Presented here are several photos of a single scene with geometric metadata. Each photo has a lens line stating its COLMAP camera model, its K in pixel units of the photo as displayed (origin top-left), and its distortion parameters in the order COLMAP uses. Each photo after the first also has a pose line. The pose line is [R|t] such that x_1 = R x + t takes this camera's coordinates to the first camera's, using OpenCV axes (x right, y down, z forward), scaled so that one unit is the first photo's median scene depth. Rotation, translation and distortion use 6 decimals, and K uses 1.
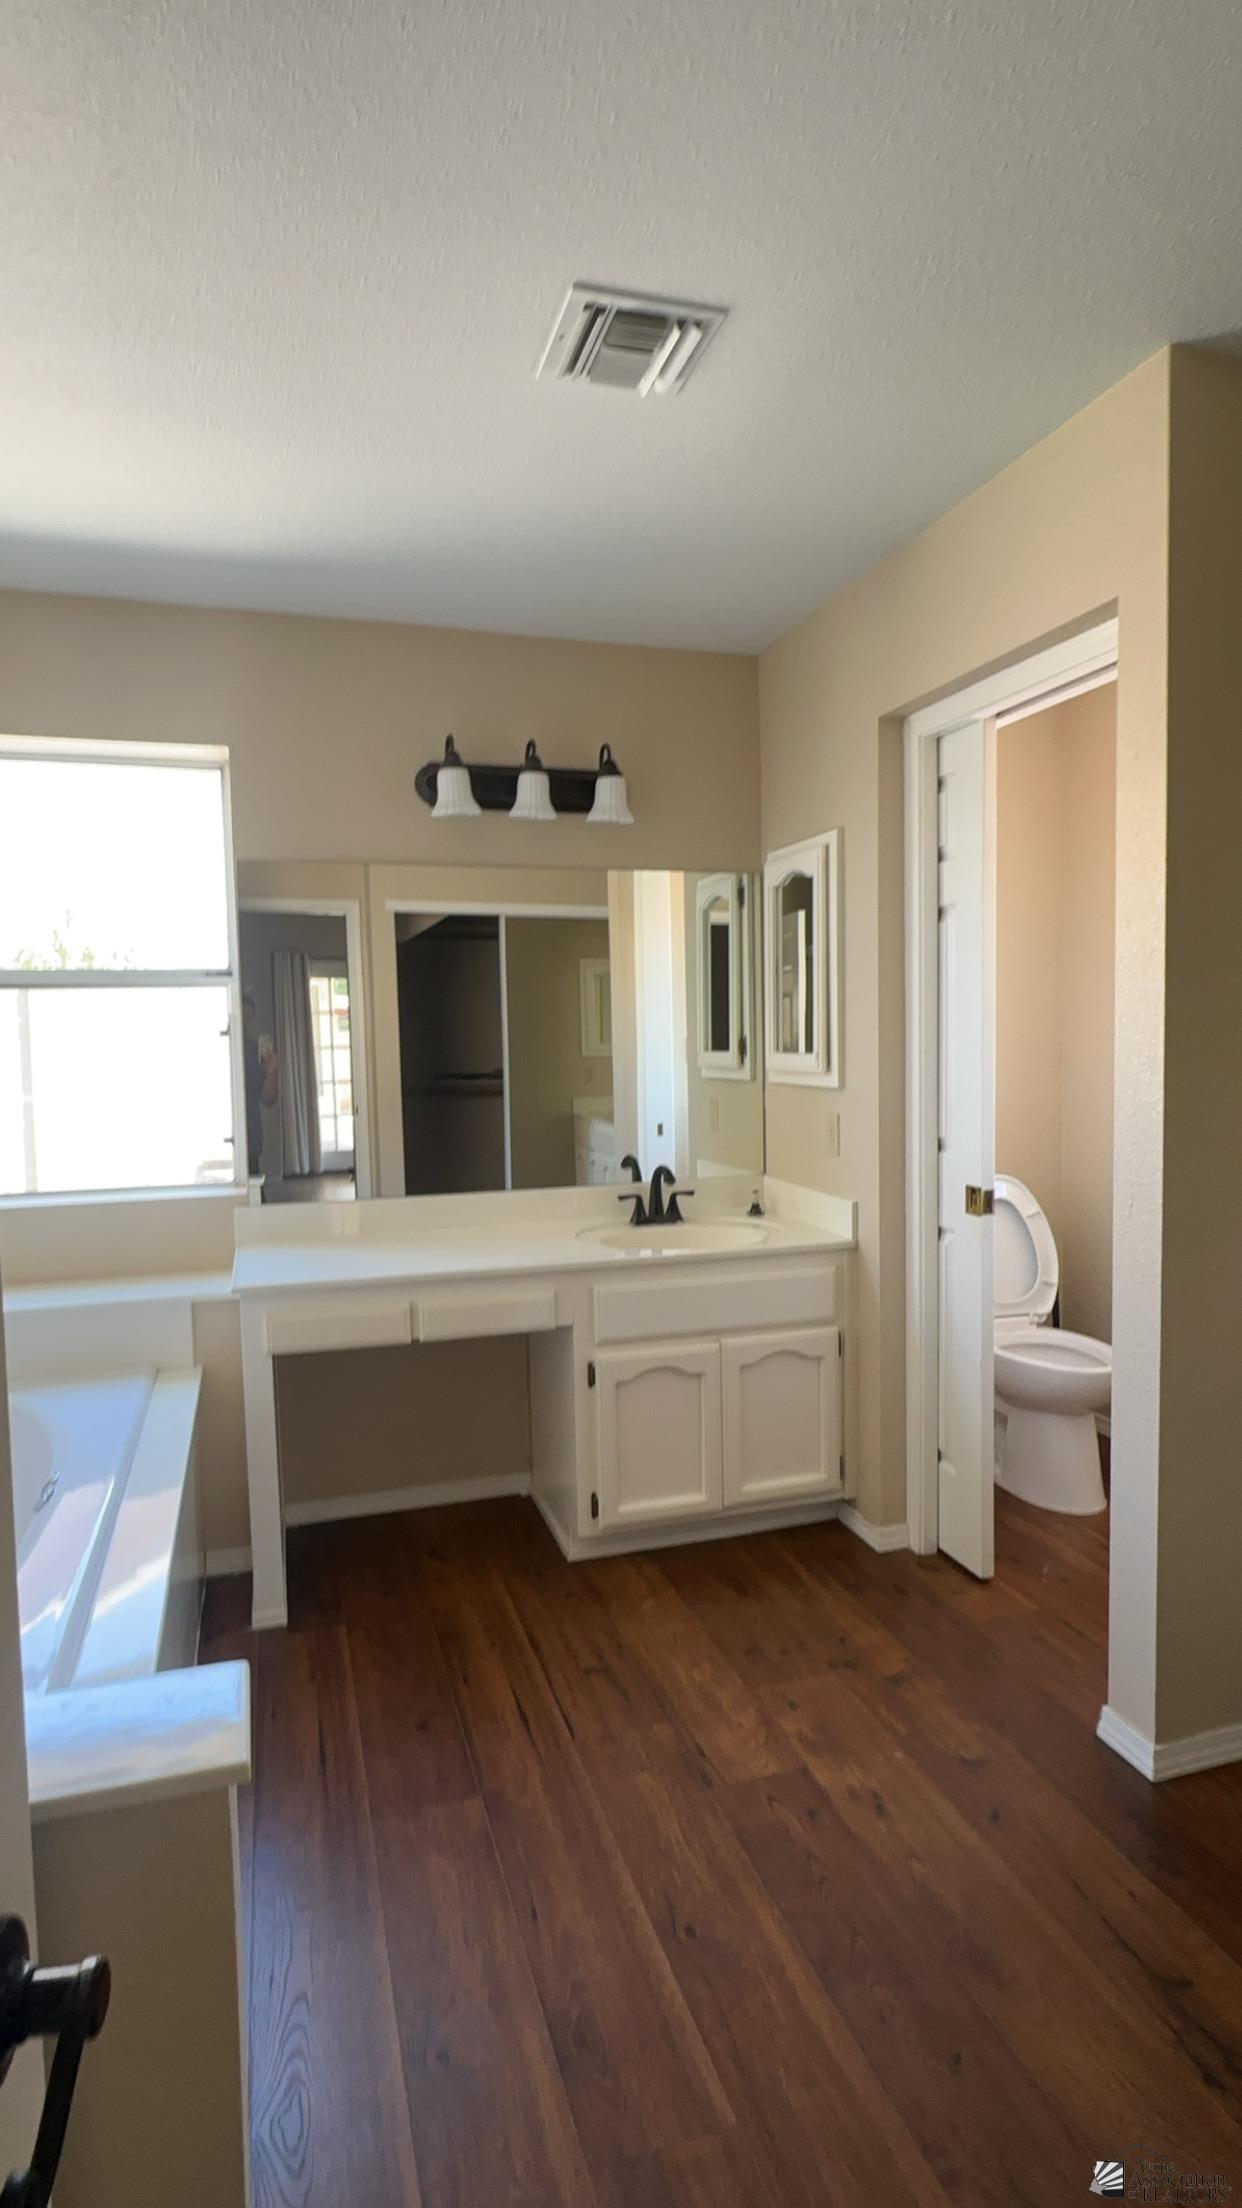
lens RADIAL K [[1143.6, 0, 623.0], [0, 1143.6, 1102.6], [0, 0, 1]] dist [0.000930, 0.003613]
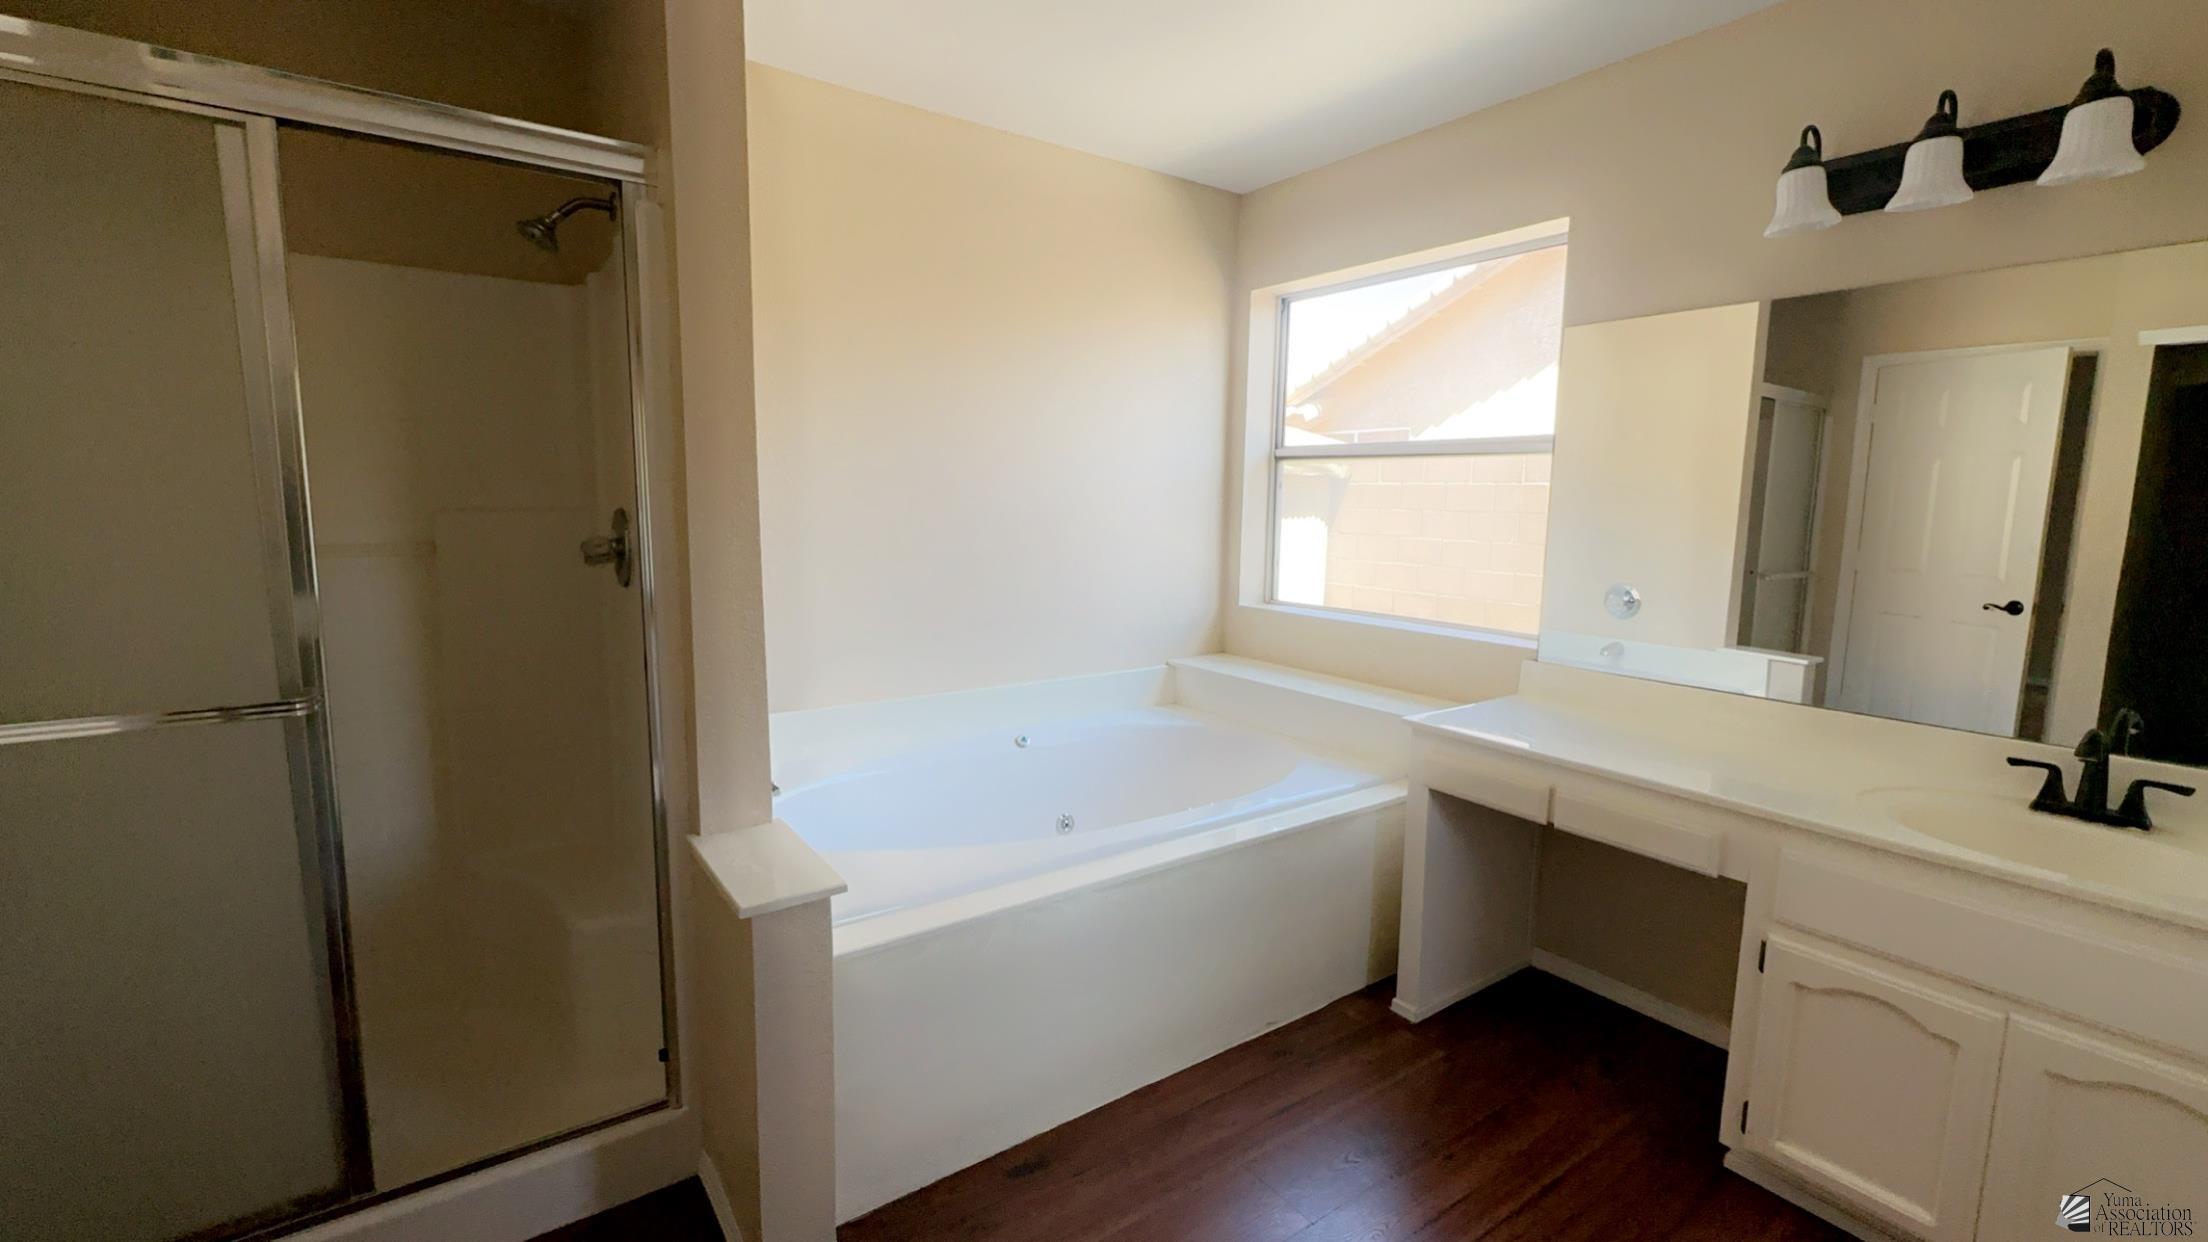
lens RADIAL K [[936.2, 0, 1110.3], [0, 936.2, 621.2], [0, 0, 1]] dist [0.001426, 0.002224]
pose [[0.312654, 0.150126, -0.937929, 0.378670], [-0.085275, 0.987880, 0.129695, -0.027293], [0.946032, 0.039432, 0.321666, 0.362609]]
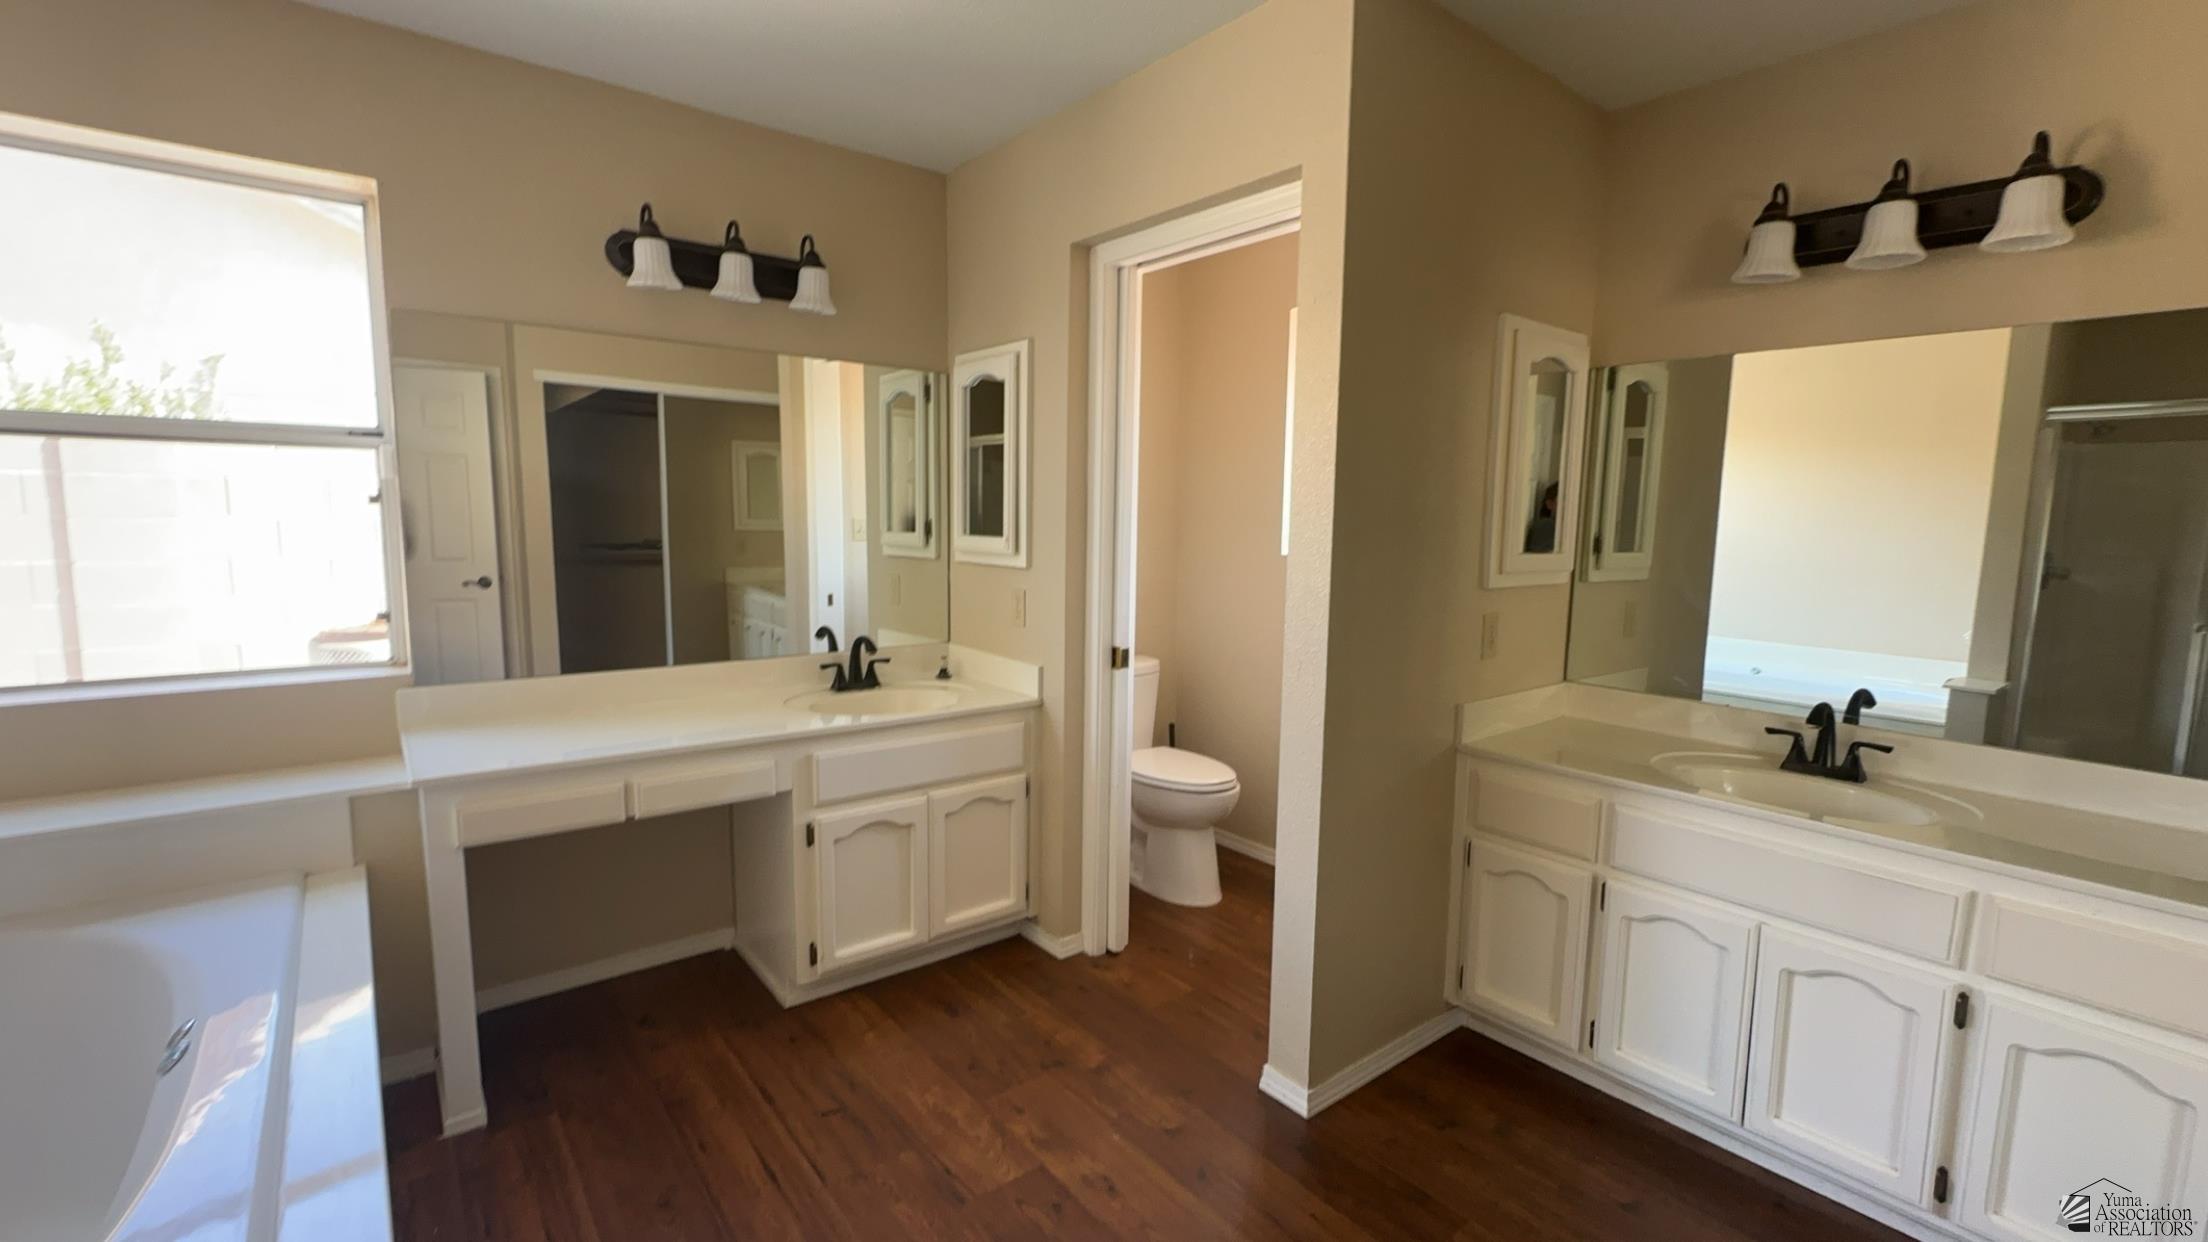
lens RADIAL K [[936.2, 0, 1099.7], [0, 936.2, 619.4], [0, 0, 1]] dist [0.001426, 0.002224]
pose [[0.933181, -0.009325, 0.359286, -0.084992], [-0.009326, 0.998698, 0.050145, -0.008933], [-0.359286, -0.050145, 0.931879, 0.095742]]
